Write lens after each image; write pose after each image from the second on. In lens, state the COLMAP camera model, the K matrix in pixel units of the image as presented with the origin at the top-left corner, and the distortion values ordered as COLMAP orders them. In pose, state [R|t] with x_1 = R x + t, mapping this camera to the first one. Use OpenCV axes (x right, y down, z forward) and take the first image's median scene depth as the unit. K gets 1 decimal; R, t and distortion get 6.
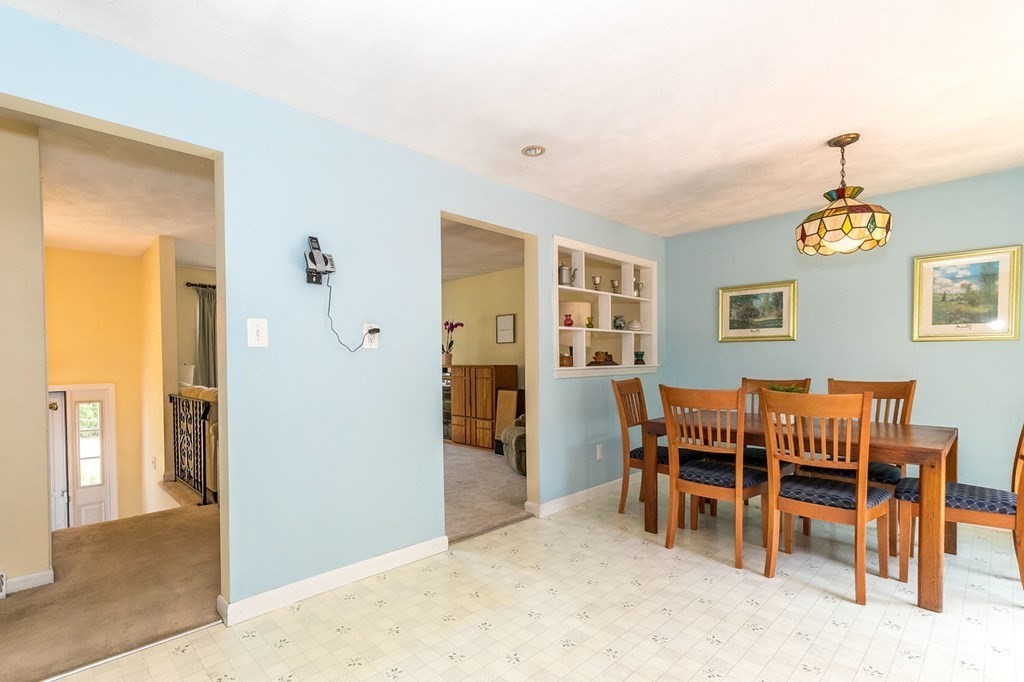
lens RADIAL K [[478.3, 0, 438.2], [0, 478.3, 369.1], [0, 0, 1]] dist [0.001144, -0.001273]
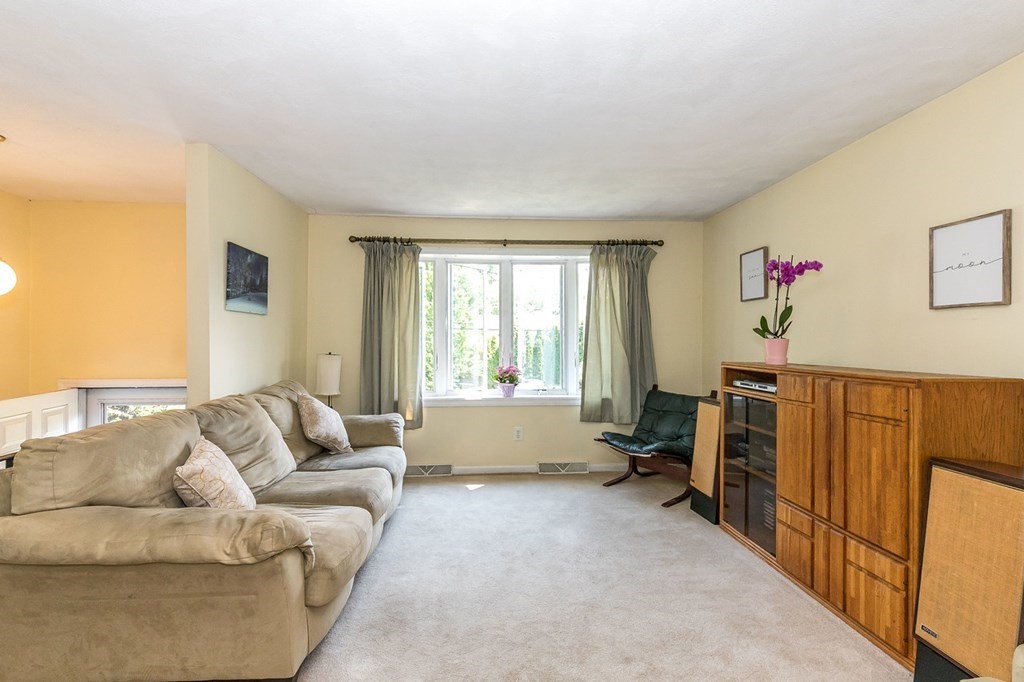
lens RADIAL K [[478.3, 0, 483.5], [0, 478.3, 336.1], [0, 0, 1]] dist [0.001144, -0.001273]
pose [[0.789249, 0.007372, -0.614029, 0.083441], [-0.020774, 0.999676, -0.014701, -0.024949], [0.613722, 0.024359, 0.789147, 0.571608]]
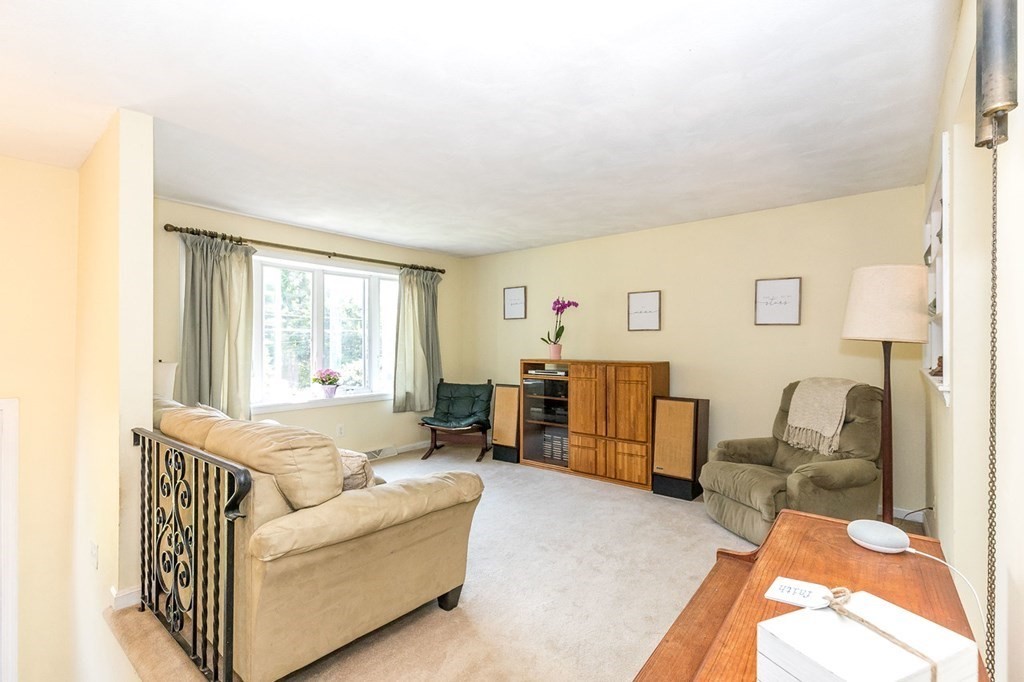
lens RADIAL K [[478.3, 0, 496.3], [0, 478.3, 338.2], [0, 0, 1]] dist [0.001144, -0.001273]
pose [[0.988884, 0.015127, 0.147918, -0.196929], [-0.010655, 0.999463, -0.030974, -0.019699], [-0.148307, 0.029054, 0.988514, 0.336391]]
